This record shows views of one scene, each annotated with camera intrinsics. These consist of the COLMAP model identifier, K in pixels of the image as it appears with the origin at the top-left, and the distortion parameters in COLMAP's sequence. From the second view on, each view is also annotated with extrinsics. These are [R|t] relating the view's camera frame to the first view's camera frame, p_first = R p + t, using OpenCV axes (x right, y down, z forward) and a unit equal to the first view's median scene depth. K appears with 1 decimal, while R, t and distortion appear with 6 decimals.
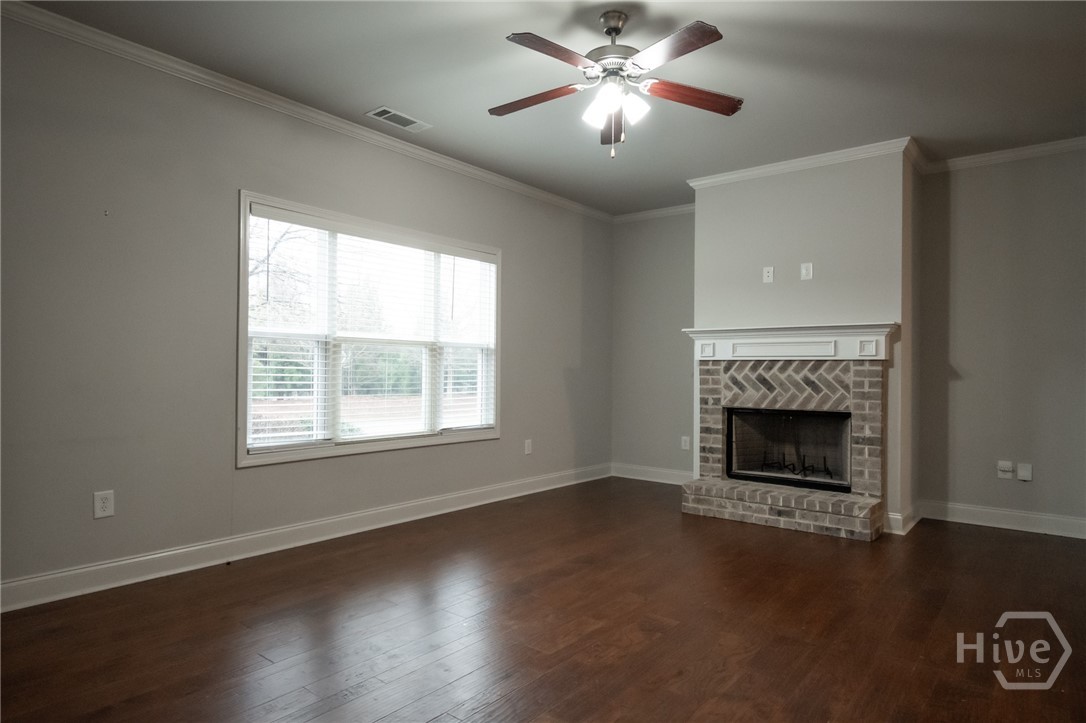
lens RADIAL K [[628.2, 0, 543.0], [0, 628.2, 361.5], [0, 0, 1]] dist [0.001420, -0.000206]
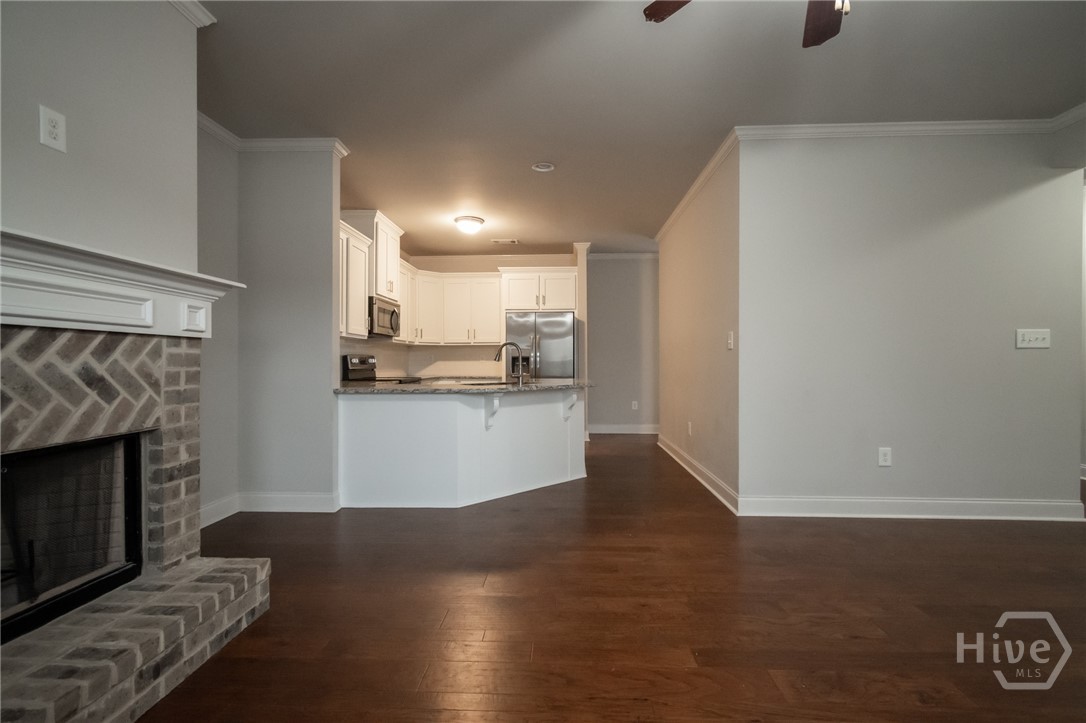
lens RADIAL K [[482.8, 0, 543.0], [0, 482.8, 361.5], [0, 0, 1]] dist [0.009853, -0.000844]
pose [[-0.593725, -0.006711, 0.804640, -0.064603], [-0.016802, 0.999851, -0.004058, 0.015989], [-0.804492, -0.015929, -0.593749, 0.950519]]
